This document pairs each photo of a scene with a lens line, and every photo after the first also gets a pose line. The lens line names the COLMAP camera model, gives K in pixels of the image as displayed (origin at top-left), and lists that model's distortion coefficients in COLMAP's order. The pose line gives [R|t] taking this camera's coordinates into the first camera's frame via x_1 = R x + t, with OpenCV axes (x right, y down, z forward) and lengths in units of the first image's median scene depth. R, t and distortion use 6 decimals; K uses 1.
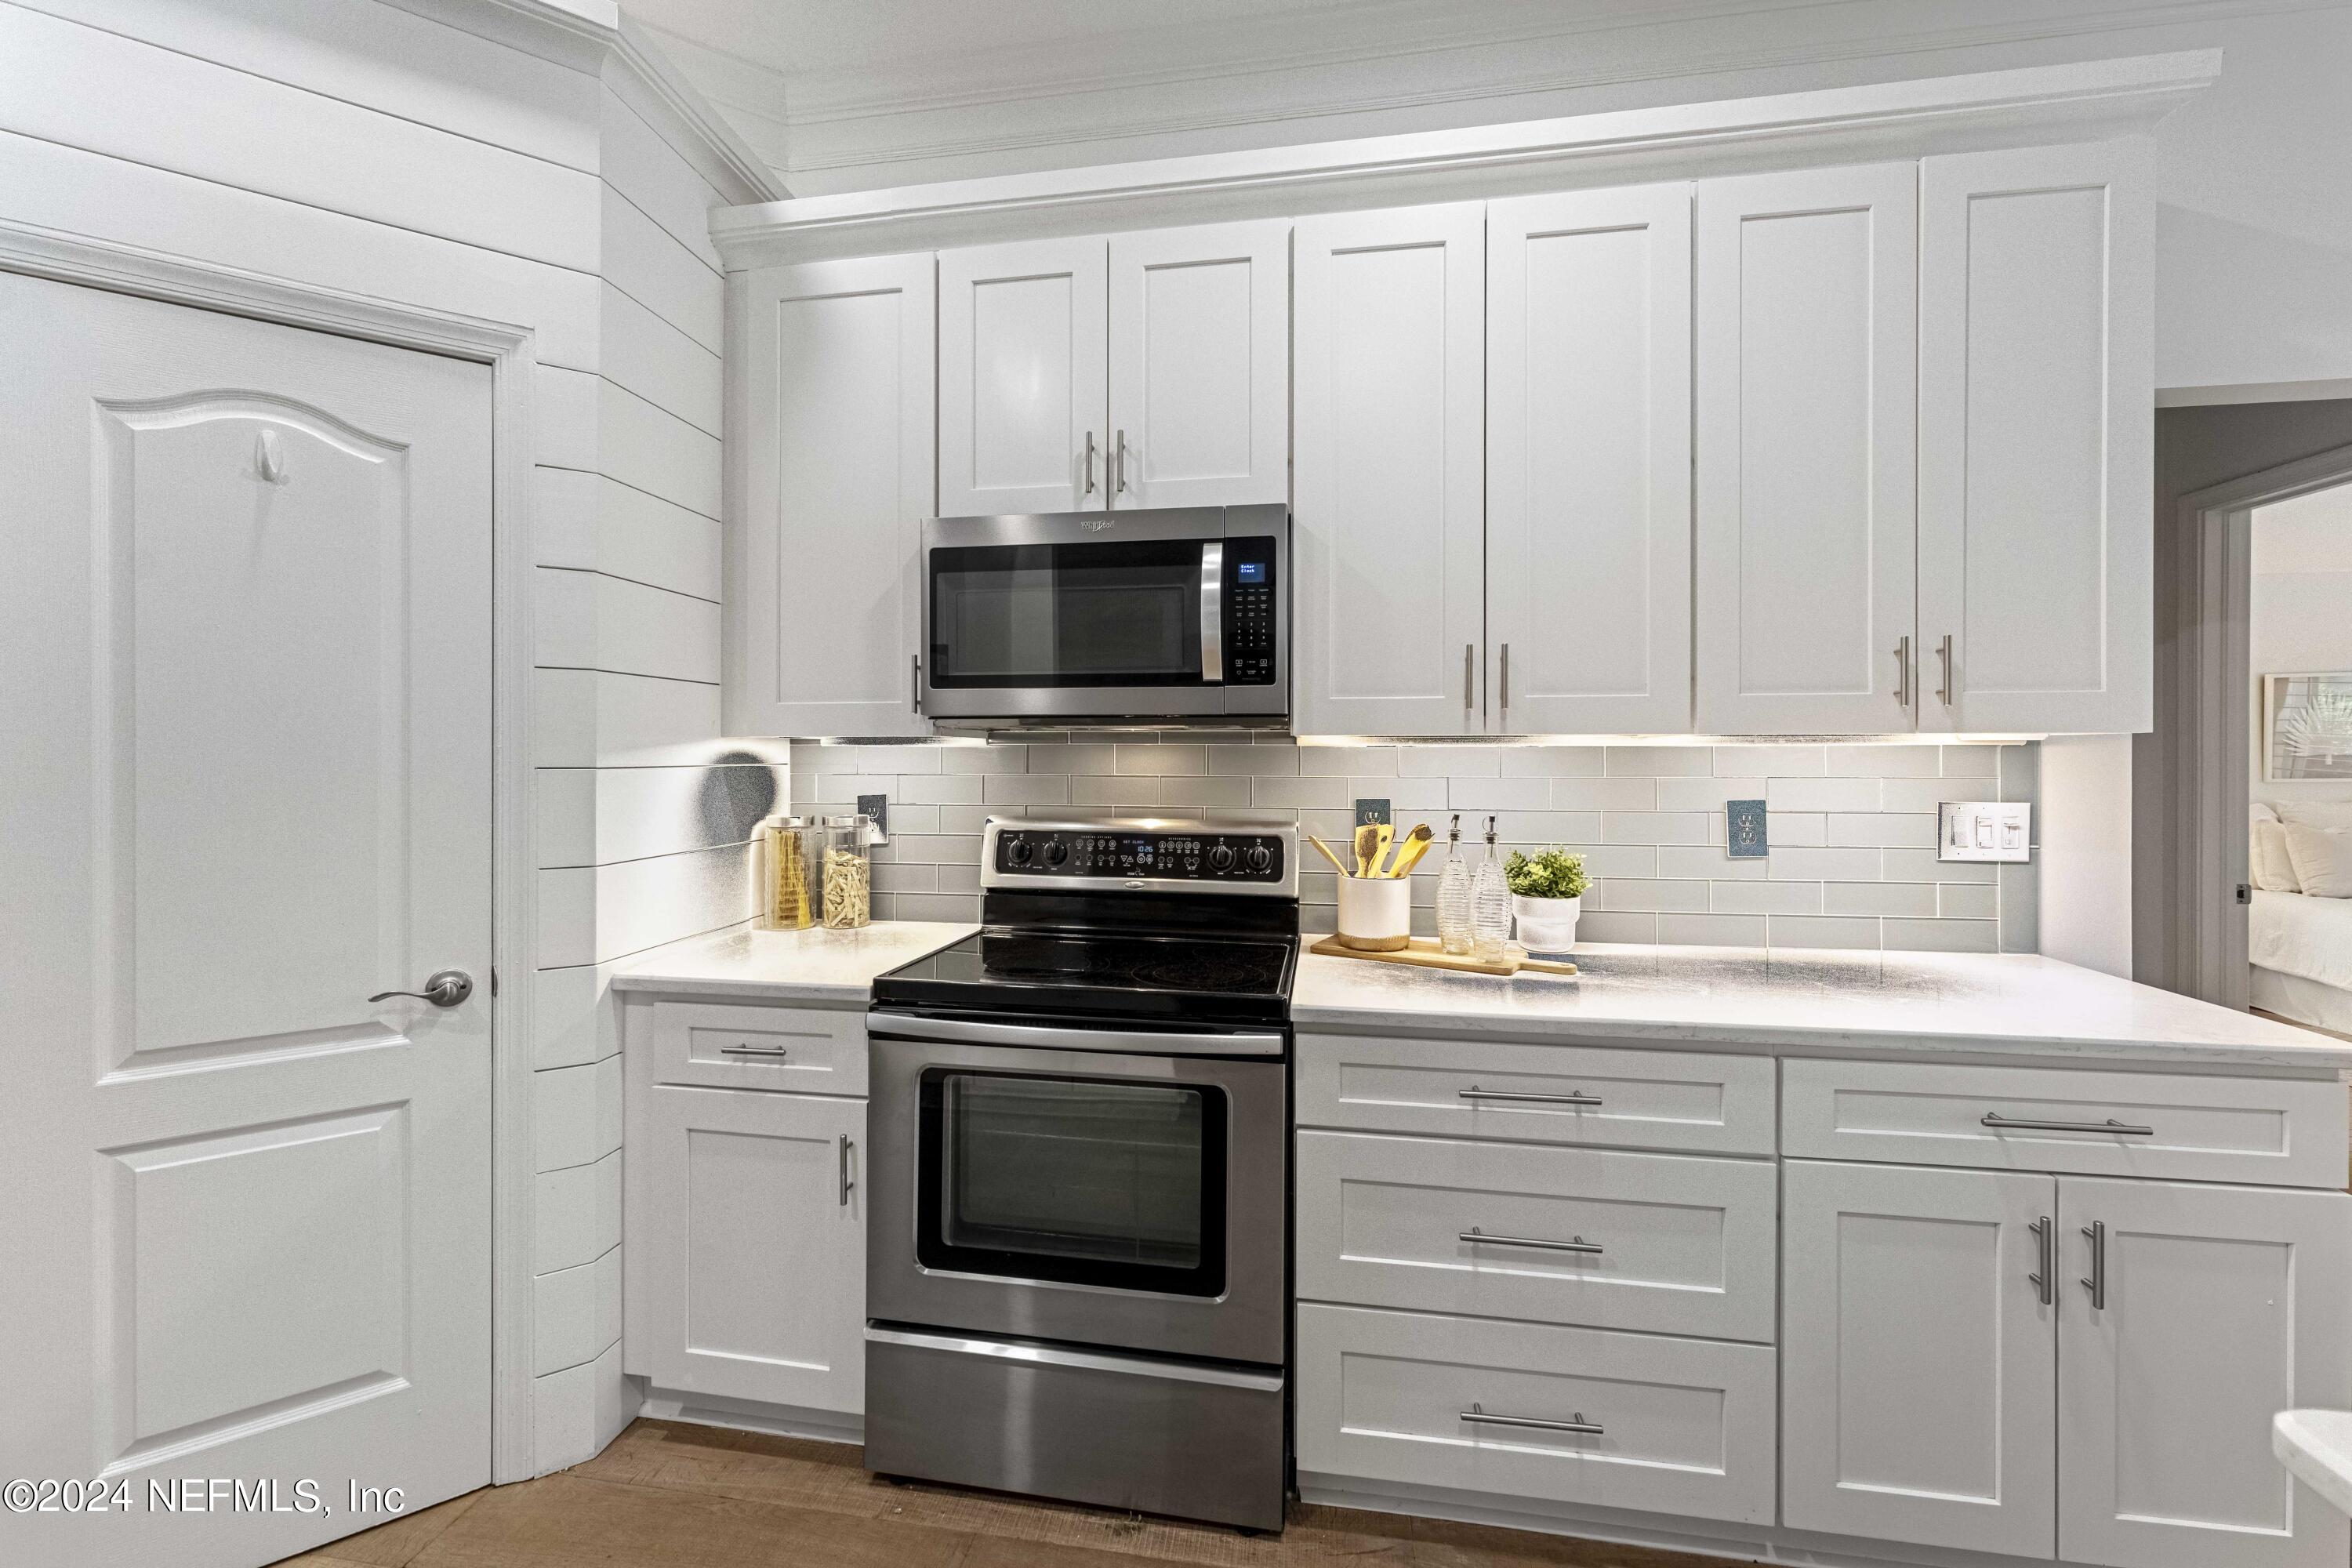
lens RADIAL K [[953.3, 0, 1175.8], [0, 953.3, 754.8], [0, 0, 1]] dist [-0.001757, -0.000672]
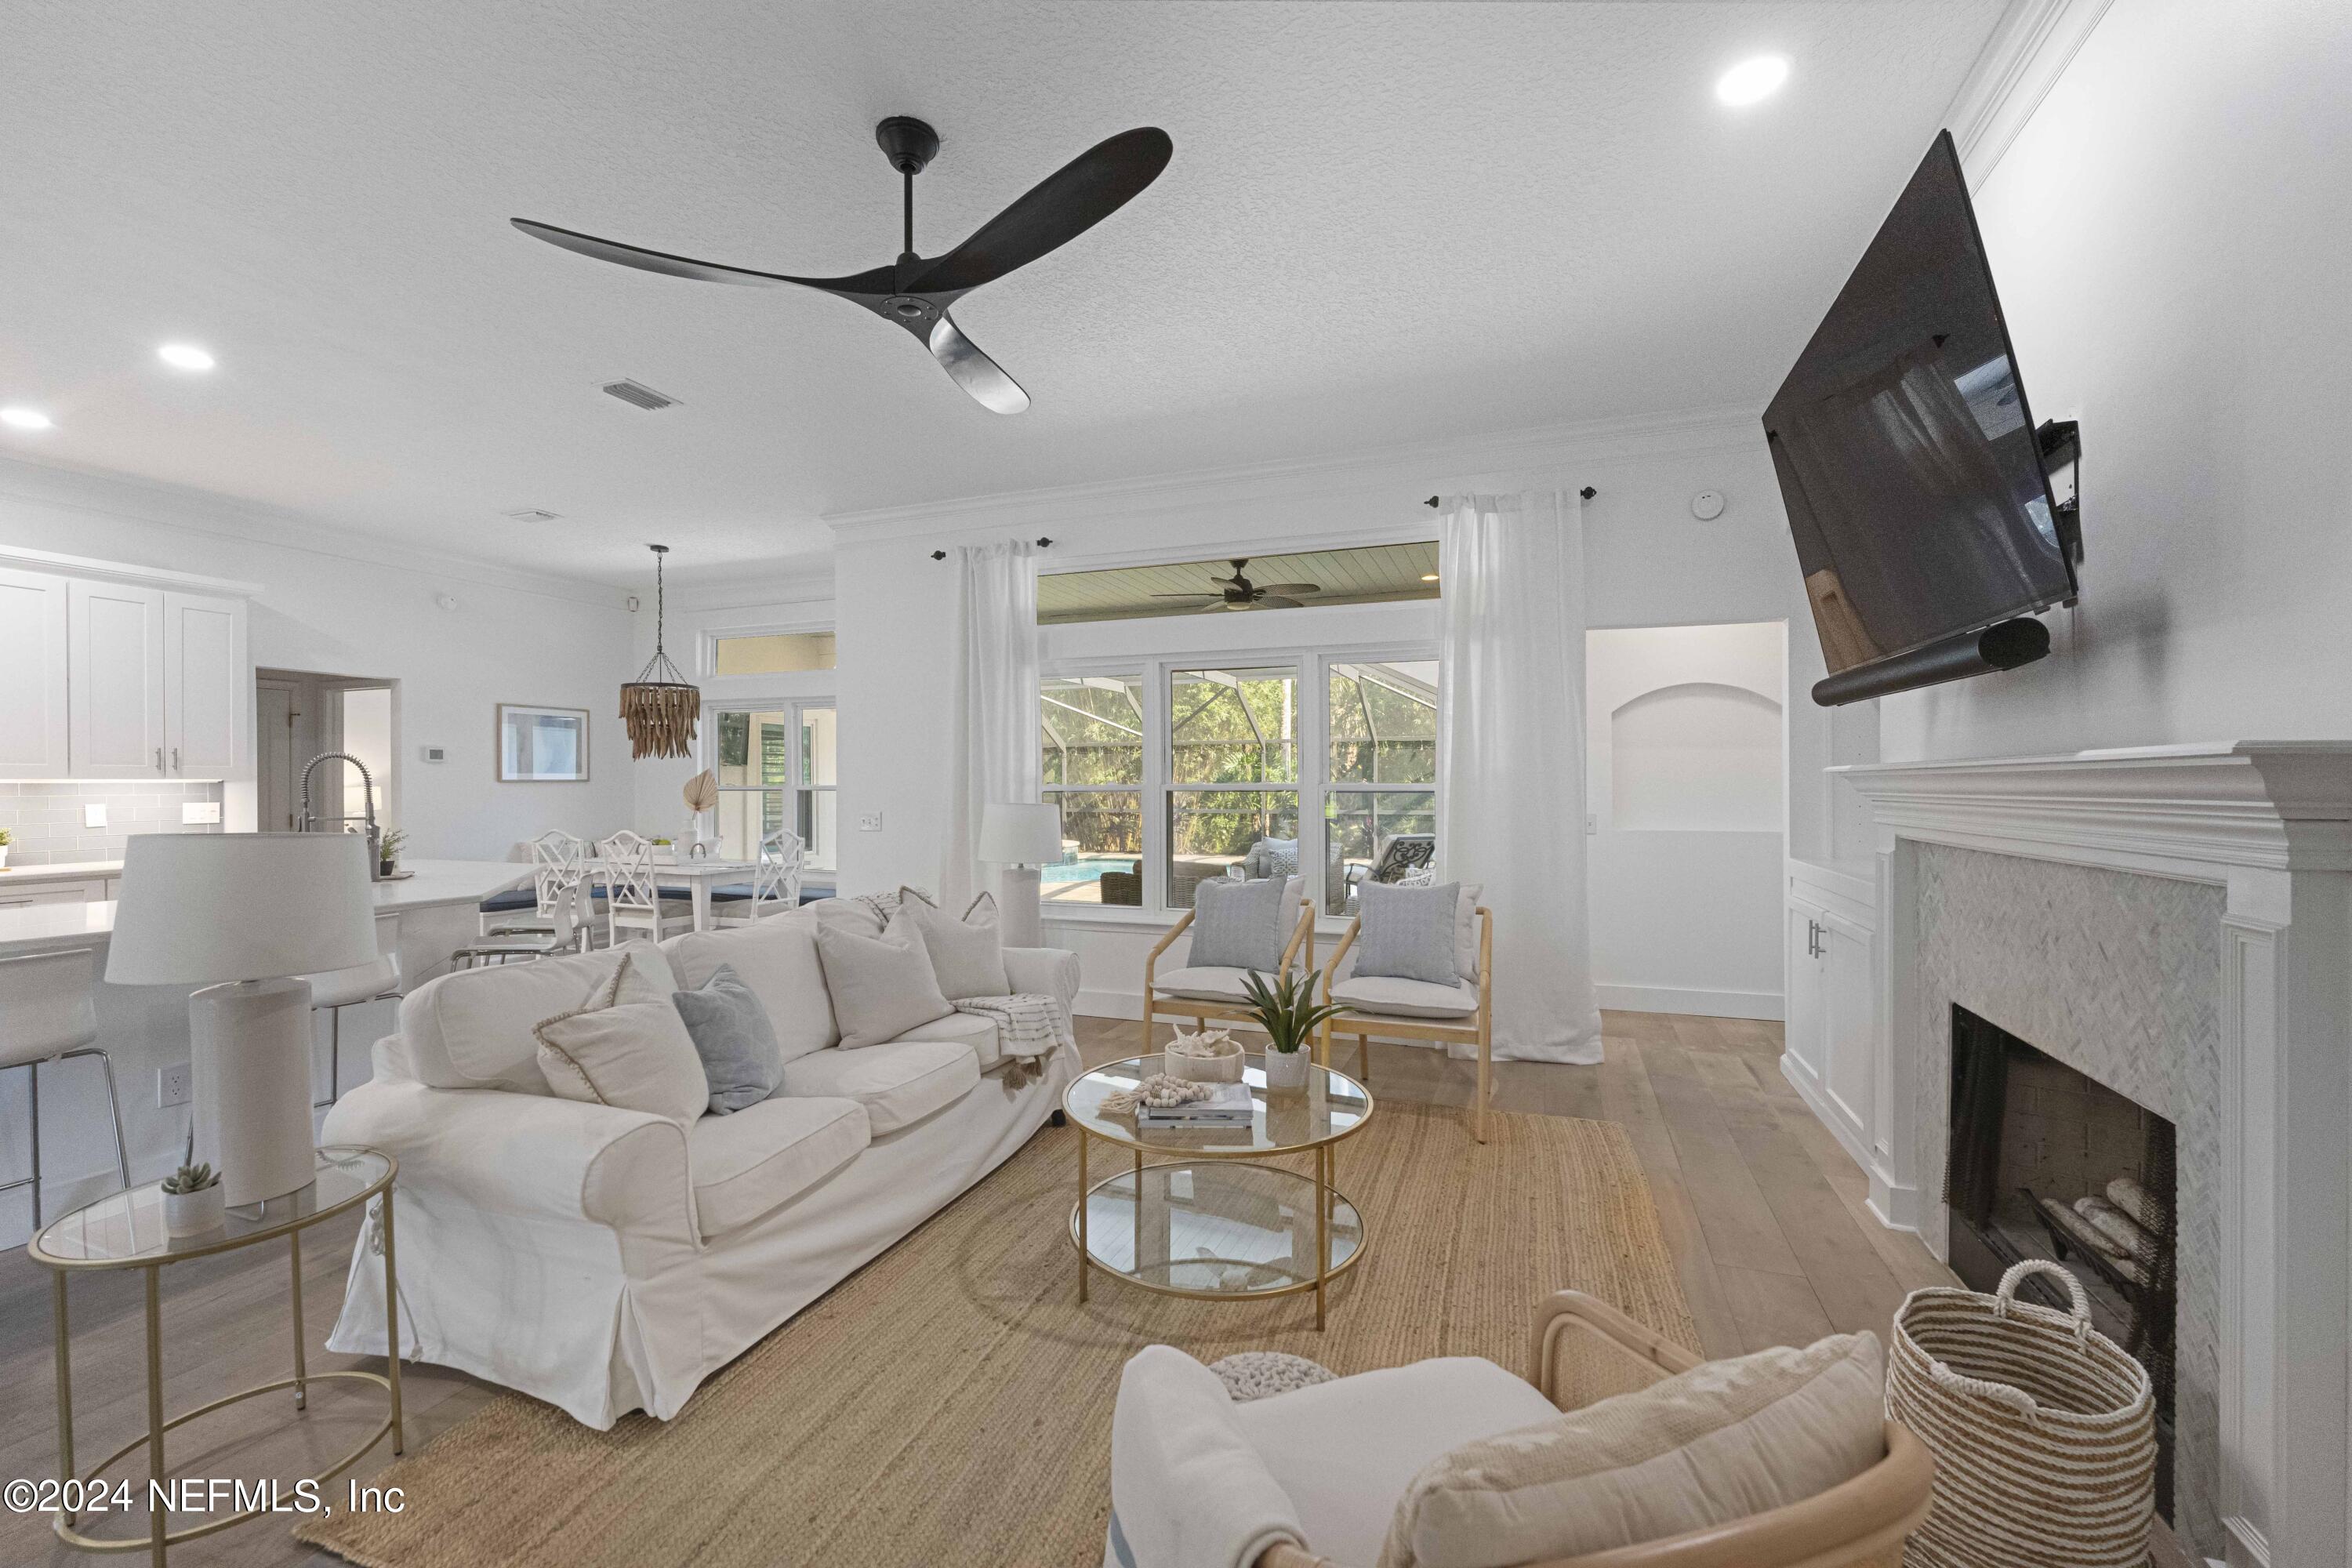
lens RADIAL K [[964.7, 0, 1173.0], [0, 964.7, 794.8], [0, 0, 1]] dist [-0.003280, -0.000329]
pose [[0.204645, -0.014279, 0.978732, -1.523271], [0.000627, 0.999895, 0.014456, -0.012841], [-0.978836, -0.002345, 0.204633, -2.692349]]
